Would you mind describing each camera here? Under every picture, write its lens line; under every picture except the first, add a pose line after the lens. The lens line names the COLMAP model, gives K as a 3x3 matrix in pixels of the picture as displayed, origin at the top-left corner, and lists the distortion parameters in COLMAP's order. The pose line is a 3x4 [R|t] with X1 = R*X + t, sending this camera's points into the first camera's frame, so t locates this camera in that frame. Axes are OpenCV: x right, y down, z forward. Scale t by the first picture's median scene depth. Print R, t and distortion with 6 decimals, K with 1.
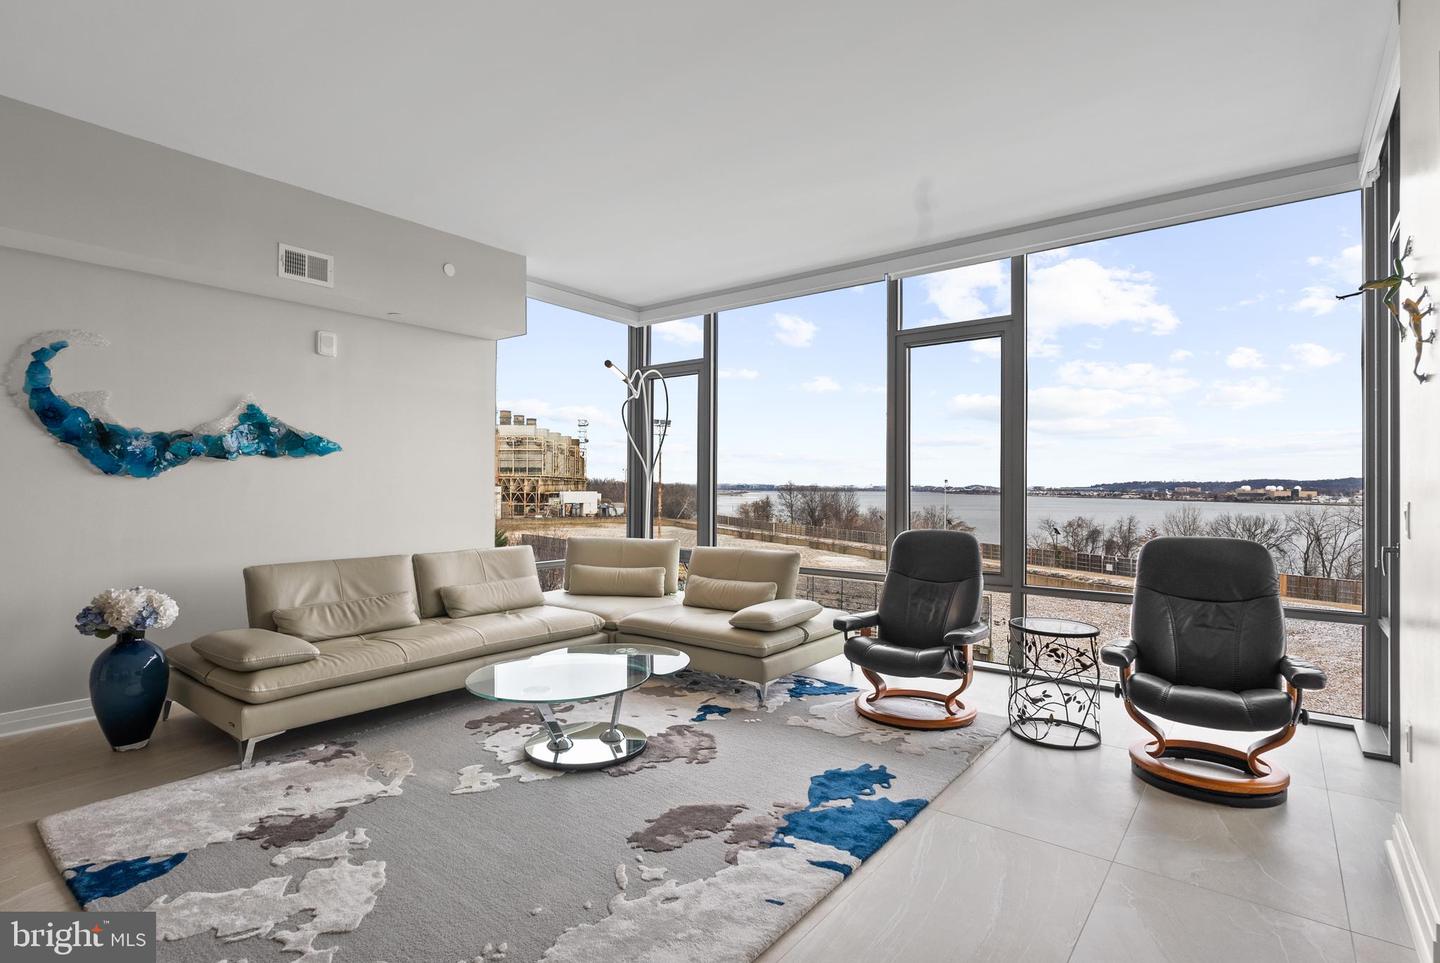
lens RADIAL K [[708.4, 0, 720.0], [0, 708.4, 481.5], [0, 0, 1]] dist [-0.005464, -0.000433]
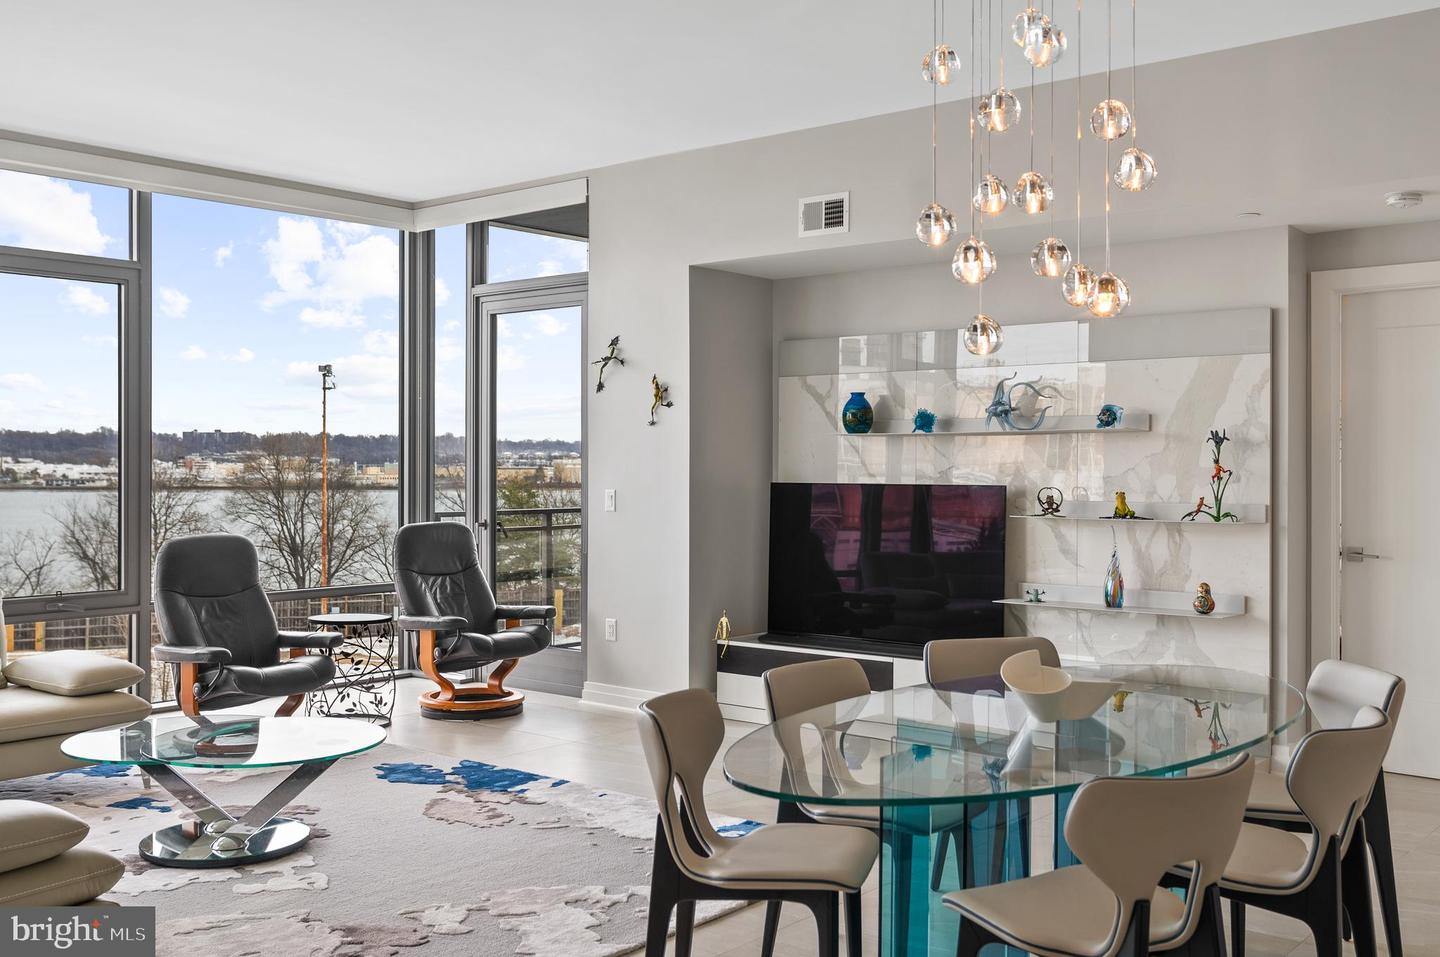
lens RADIAL K [[1380.8, 0, 716.6], [0, 1380.8, 471.2], [0, 0, 1]] dist [-0.003157, 0.007051]
pose [[0.032733, -0.012966, 0.999380, -1.121200], [-0.010489, 0.999856, 0.013316, -0.029060], [-0.999409, -0.010919, 0.032593, 0.305783]]
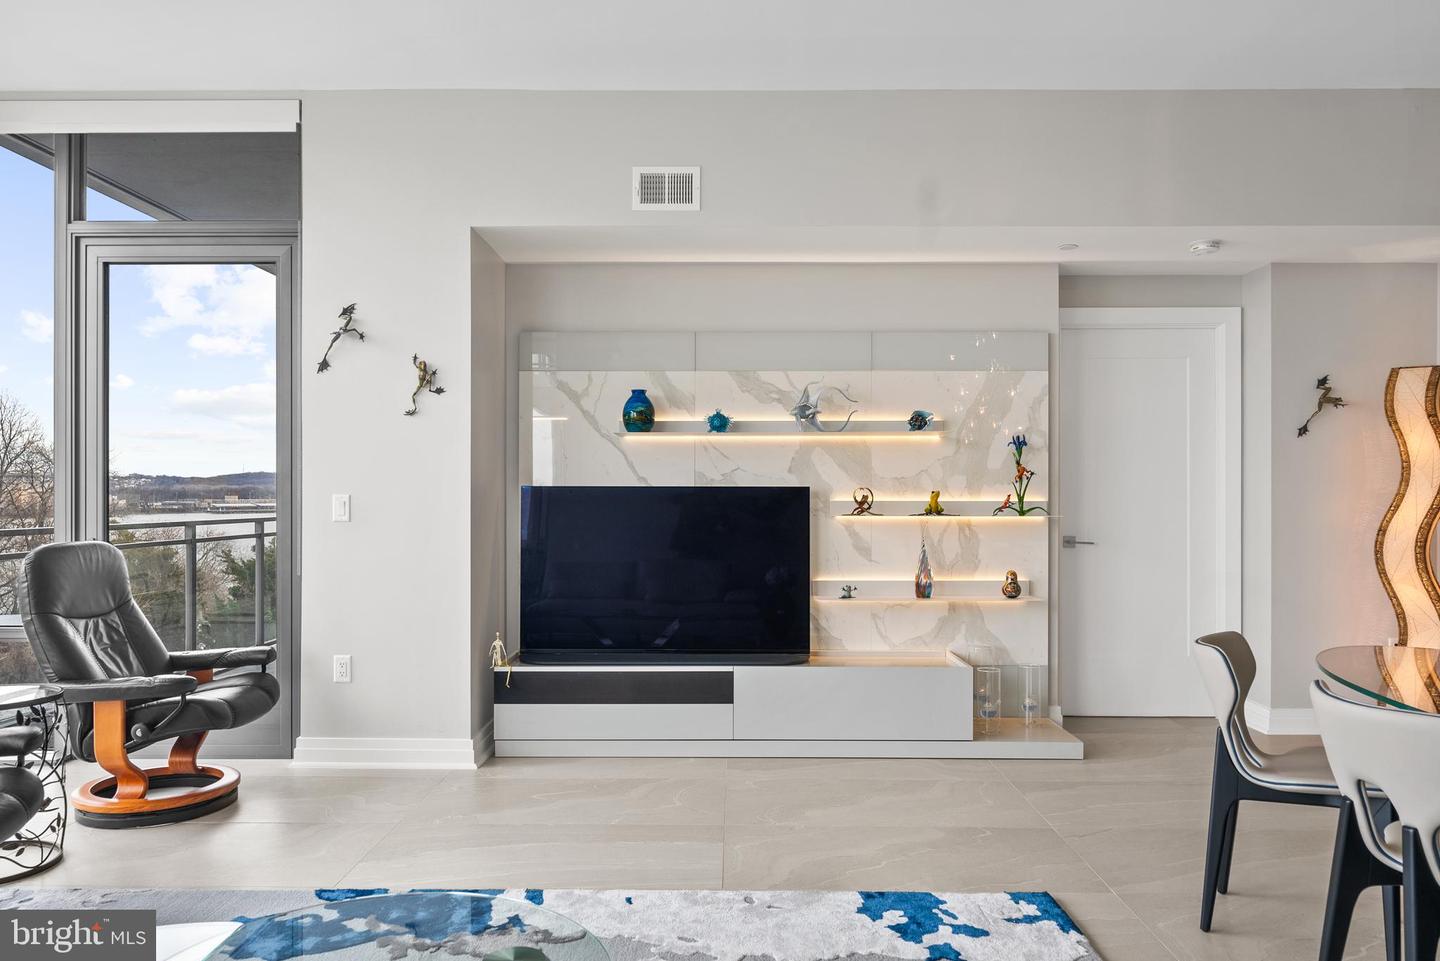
lens RADIAL K [[1015.1, 0, 727.0], [0, 1015.1, 496.3], [0, 0, 1]] dist [-0.004983, 0.000729]
pose [[-0.609002, -0.010170, 0.793104, -0.495330], [-0.012711, 0.999915, 0.003062, 0.009156], [-0.793067, -0.008217, -0.609079, 0.769682]]
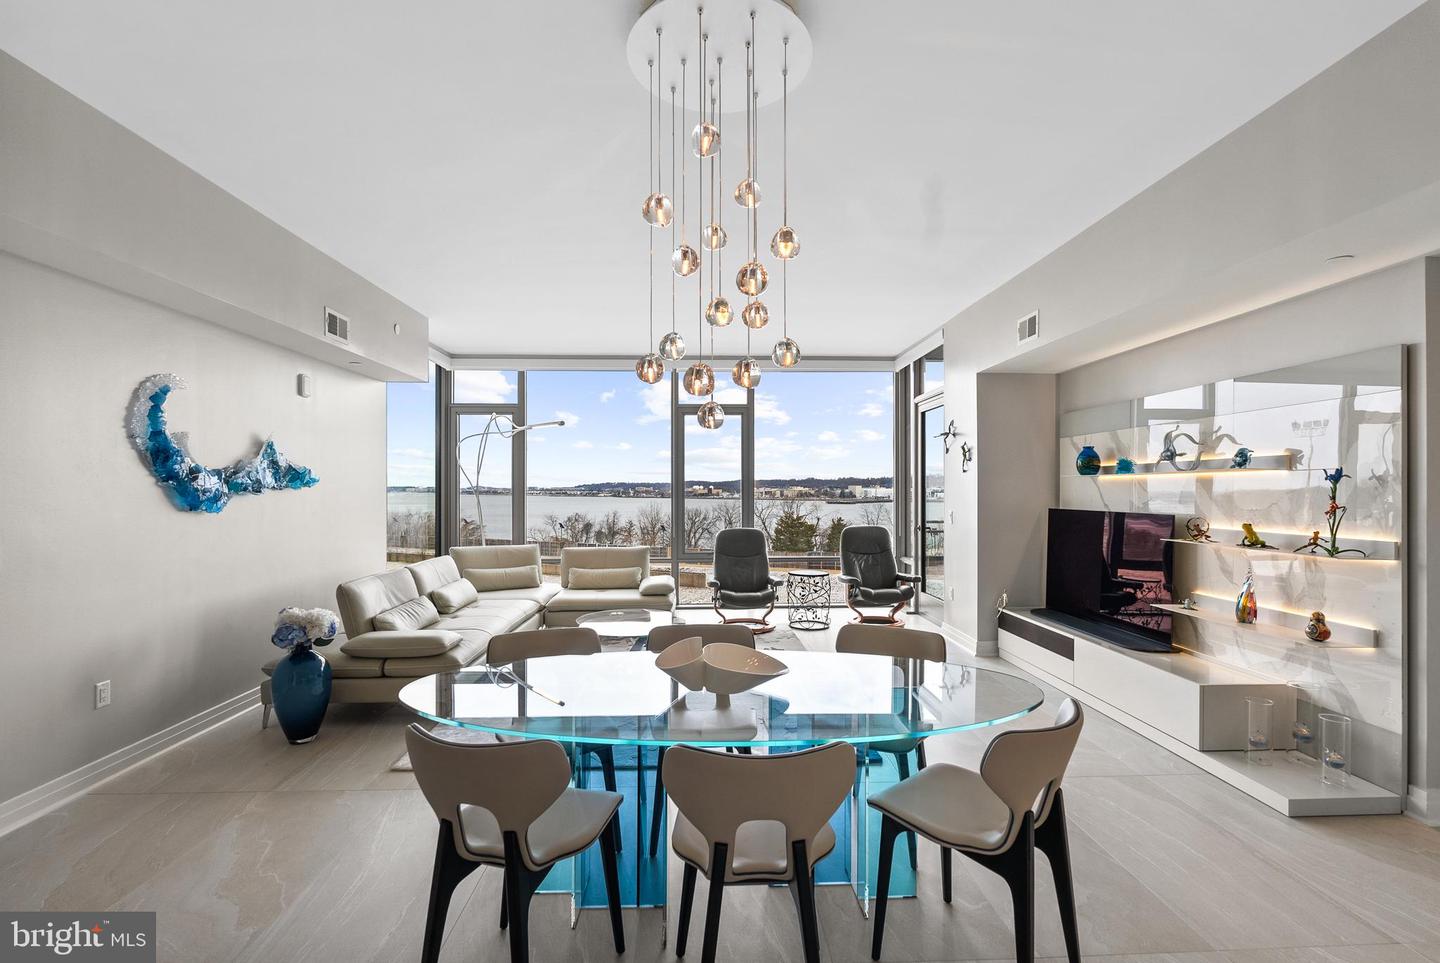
lens RADIAL K [[658.1, 0, 723.2], [0, 658.1, 487.0], [0, 0, 1]] dist [-0.003321, -0.000058]
pose [[0.761135, -0.005025, 0.648574, -0.703807], [0.000600, 0.999975, 0.007045, -0.041397], [-0.648594, -0.004973, 0.761119, -0.210102]]
